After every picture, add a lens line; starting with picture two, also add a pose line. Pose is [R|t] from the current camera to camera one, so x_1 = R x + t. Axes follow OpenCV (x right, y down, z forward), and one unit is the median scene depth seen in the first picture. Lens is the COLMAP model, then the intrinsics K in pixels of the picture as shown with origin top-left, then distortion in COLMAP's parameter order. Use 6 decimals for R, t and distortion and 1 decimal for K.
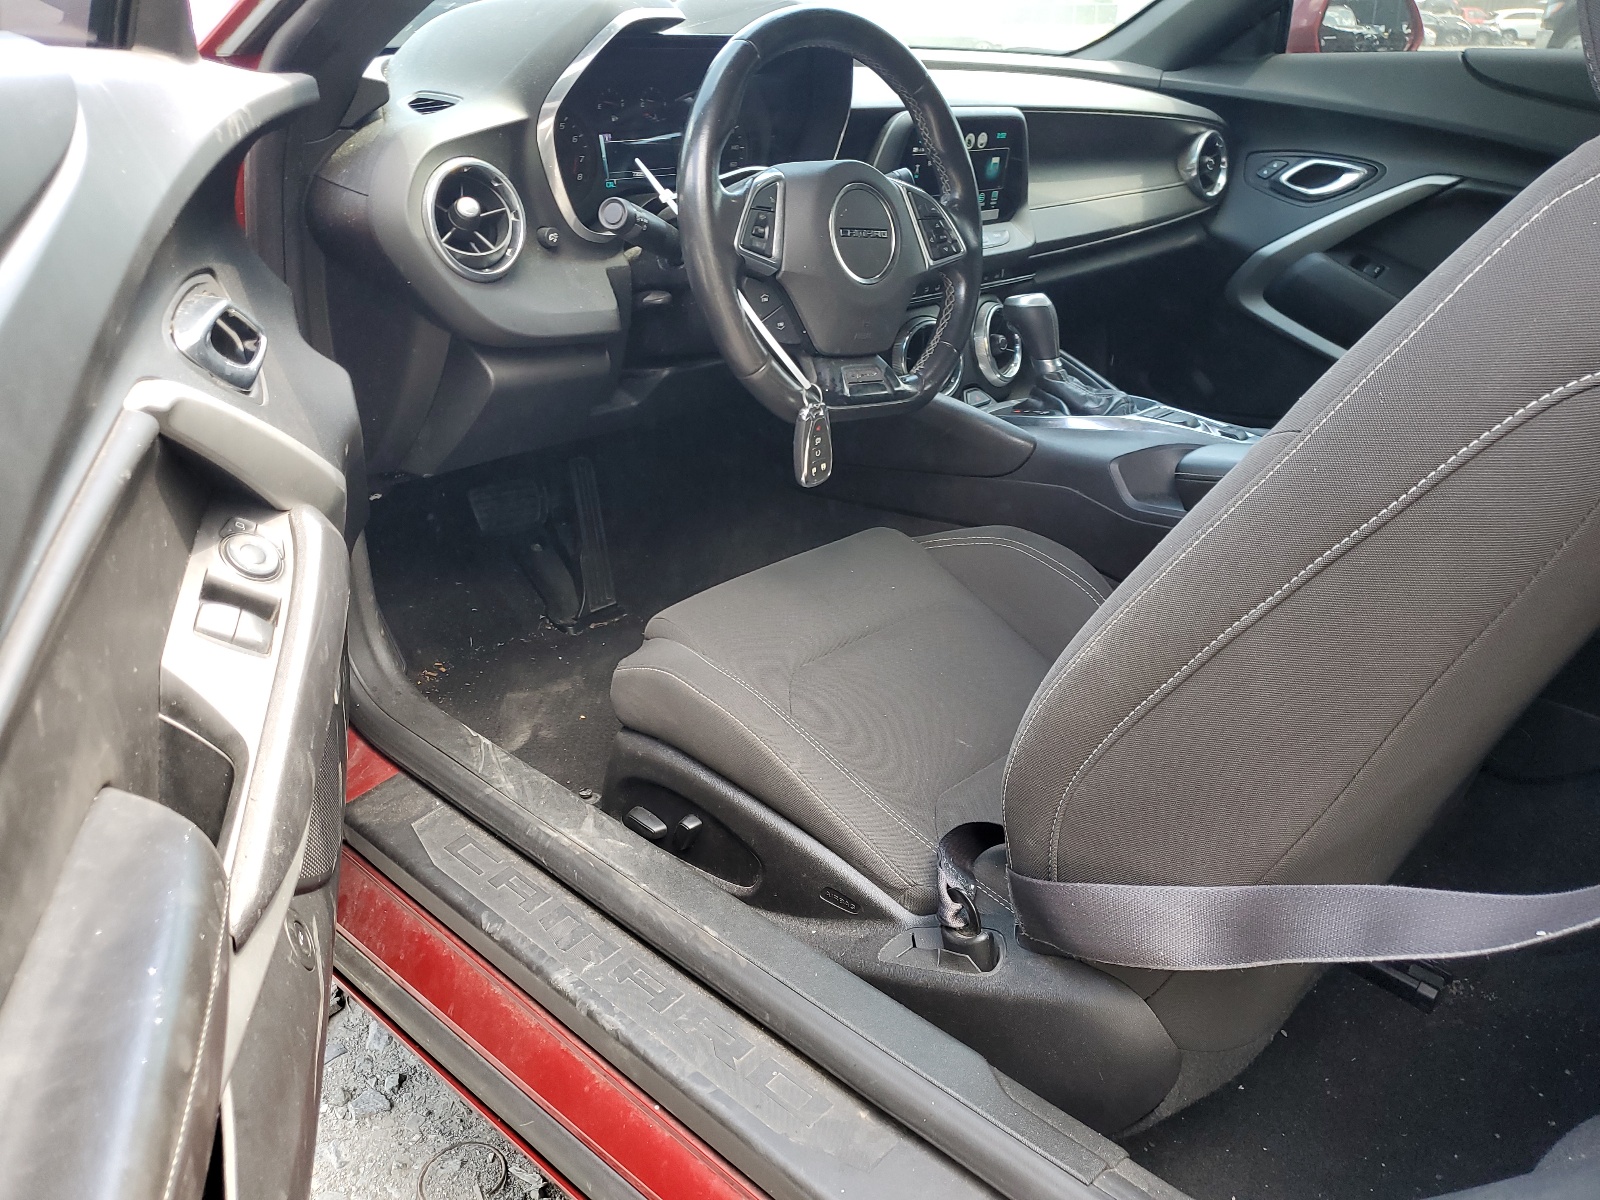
lens RADIAL K [[1133.3, 0, 815.9], [0, 1133.3, 599.2], [0, 0, 1]] dist [0.009914, 0.003502]
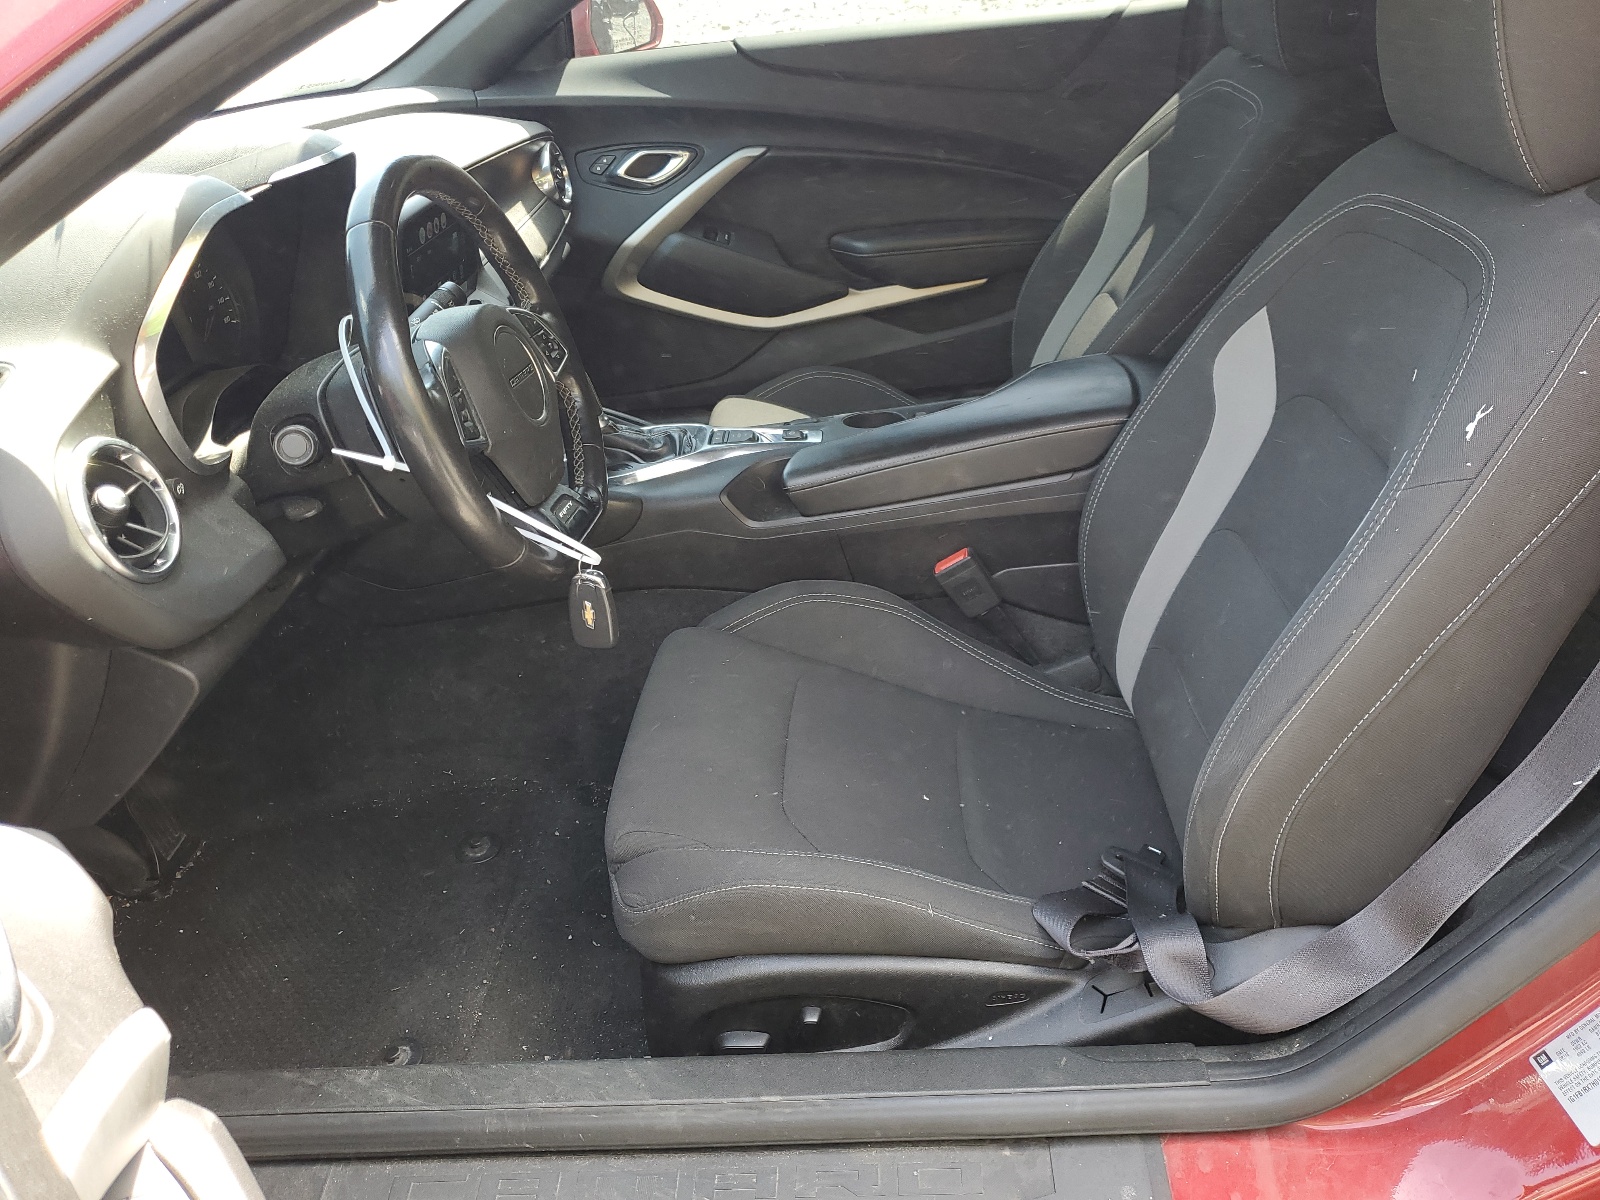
lens RADIAL K [[1133.3, 0, 815.9], [0, 1133.3, 599.2], [0, 0, 1]] dist [0.009914, 0.003502]
pose [[0.770043, -0.384173, 0.509357, -0.155472], [0.366534, 0.919862, 0.139665, -0.091371], [-0.522194, 0.079148, 0.849146, 0.035826]]
